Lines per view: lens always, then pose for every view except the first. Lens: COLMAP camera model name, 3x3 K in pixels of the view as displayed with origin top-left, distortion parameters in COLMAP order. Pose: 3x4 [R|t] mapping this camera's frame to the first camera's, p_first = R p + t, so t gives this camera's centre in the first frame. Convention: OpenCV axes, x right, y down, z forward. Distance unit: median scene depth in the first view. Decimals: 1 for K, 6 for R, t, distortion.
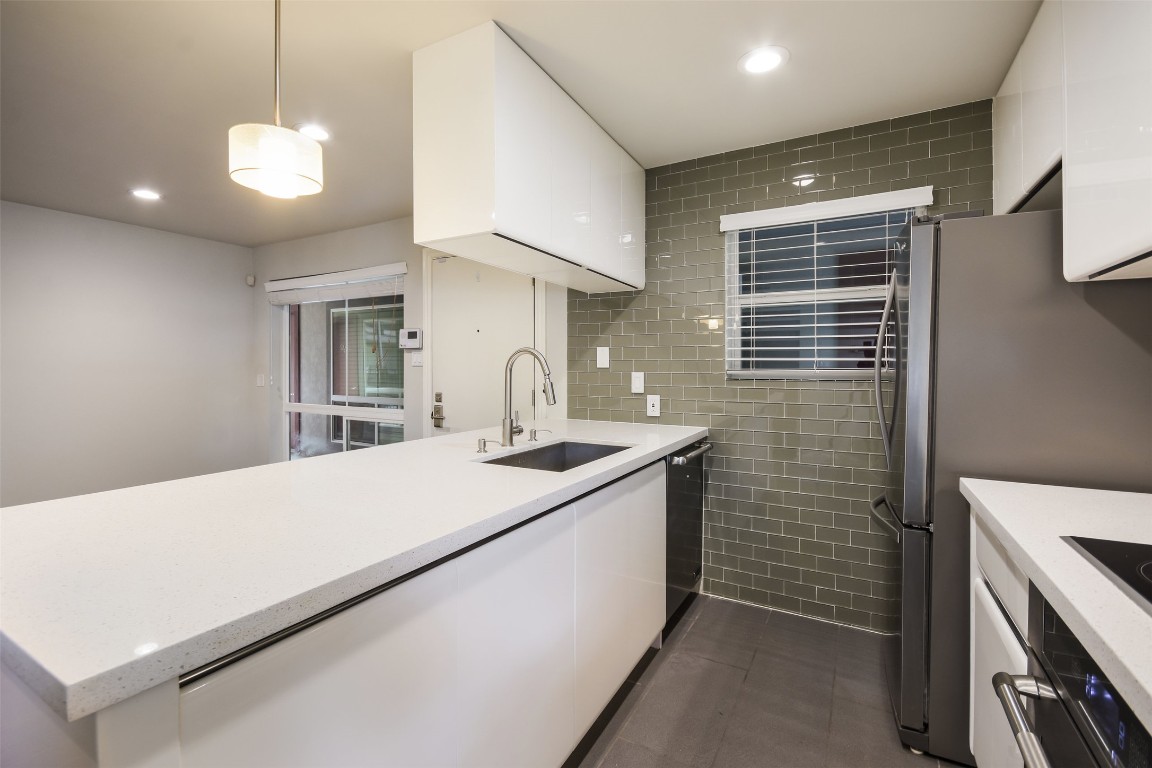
lens RADIAL K [[511.4, 0, 573.2], [0, 511.4, 368.4], [0, 0, 1]] dist [0.017855, -0.010395]
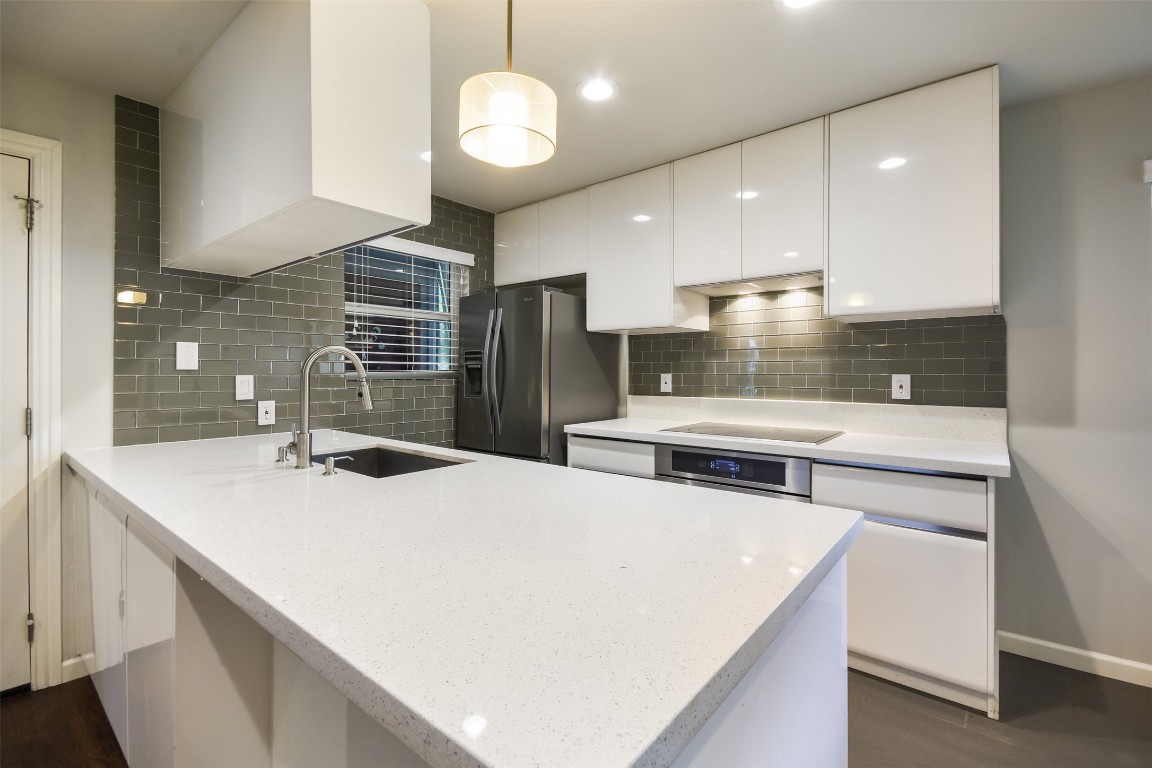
lens RADIAL K [[511.4, 0, 566.1], [0, 511.4, 367.1], [0, 0, 1]] dist [0.017855, -0.010395]
pose [[0.195580, 0.006571, 0.980666, -0.661985], [0.004010, 0.999964, -0.007500, 0.002928], [-0.980680, 0.005400, 0.195546, 0.352043]]
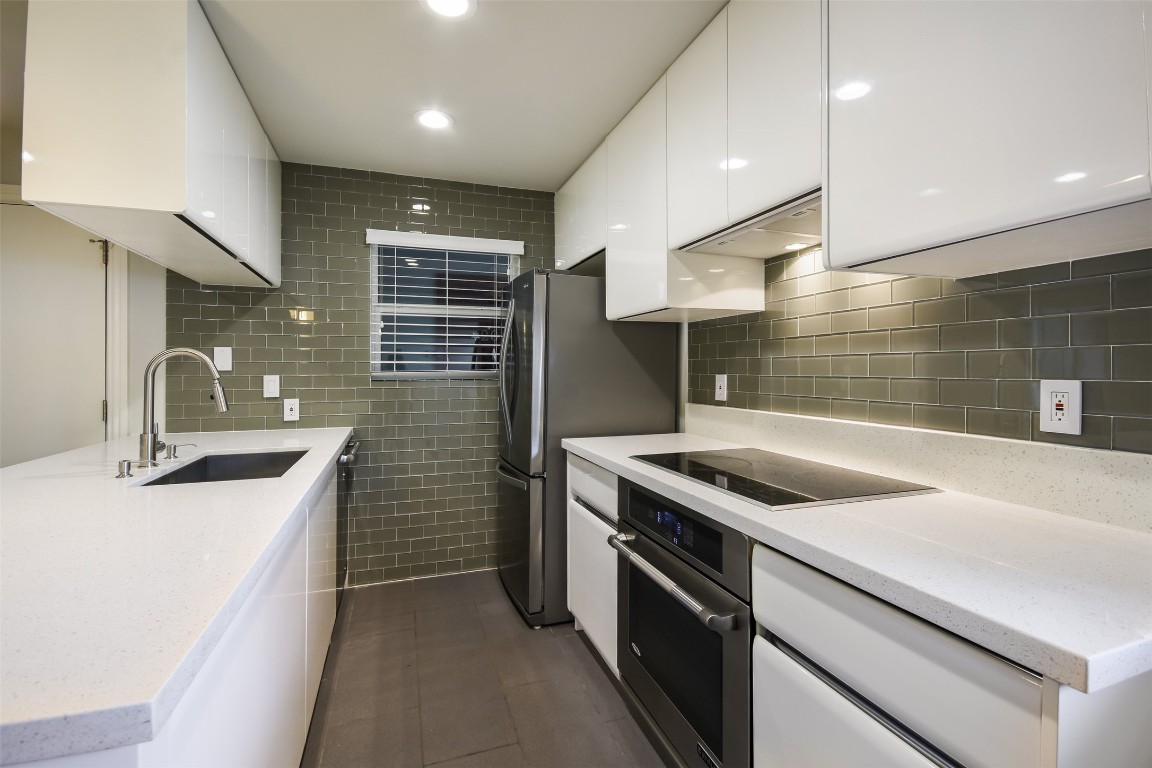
lens RADIAL K [[511.4, 0, 574.0], [0, 511.4, 366.0], [0, 0, 1]] dist [0.017855, -0.010395]
pose [[0.668077, 0.001501, 0.744091, -0.225484], [0.005909, 0.999956, -0.007322, 0.000624], [-0.744069, 0.009289, 0.668039, -0.043063]]
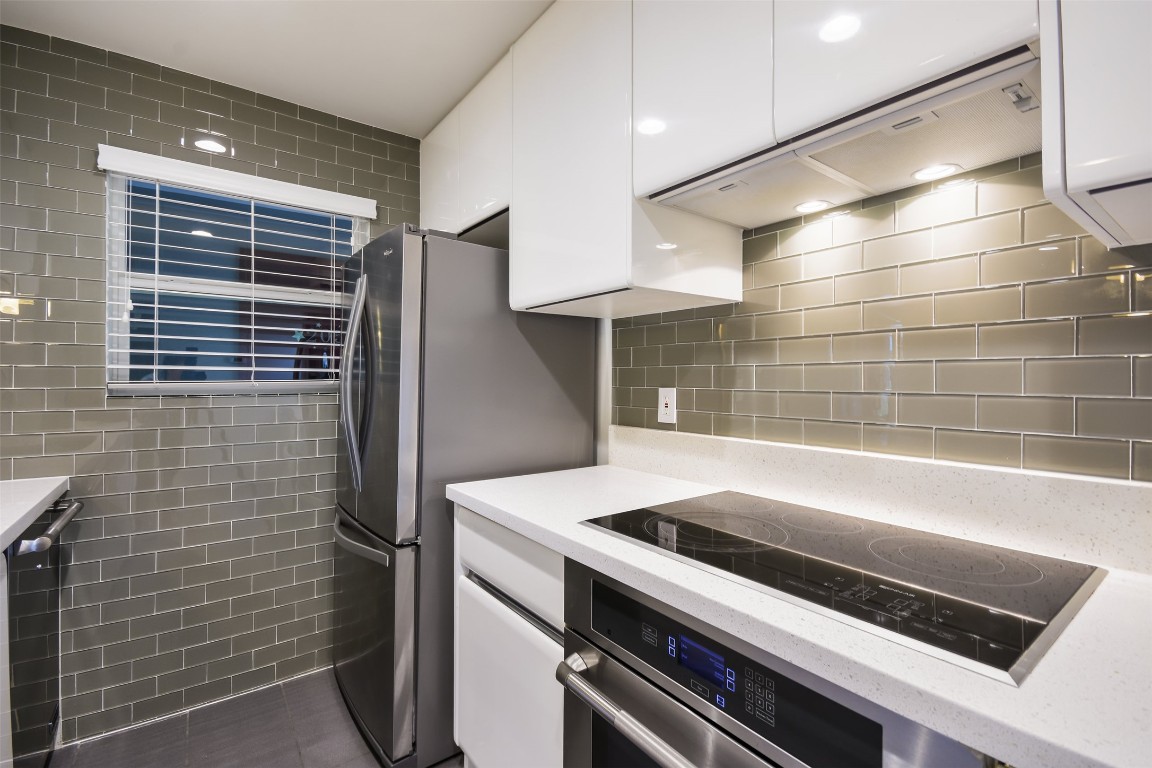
lens RADIAL K [[511.4, 0, 563.5], [0, 511.4, 376.5], [0, 0, 1]] dist [0.017855, -0.010395]
pose [[0.423150, 0.004747, 0.906047, -0.052012], [0.001717, 0.999980, -0.006040, -0.000642], [-0.906058, 0.004112, 0.423133, 0.200148]]
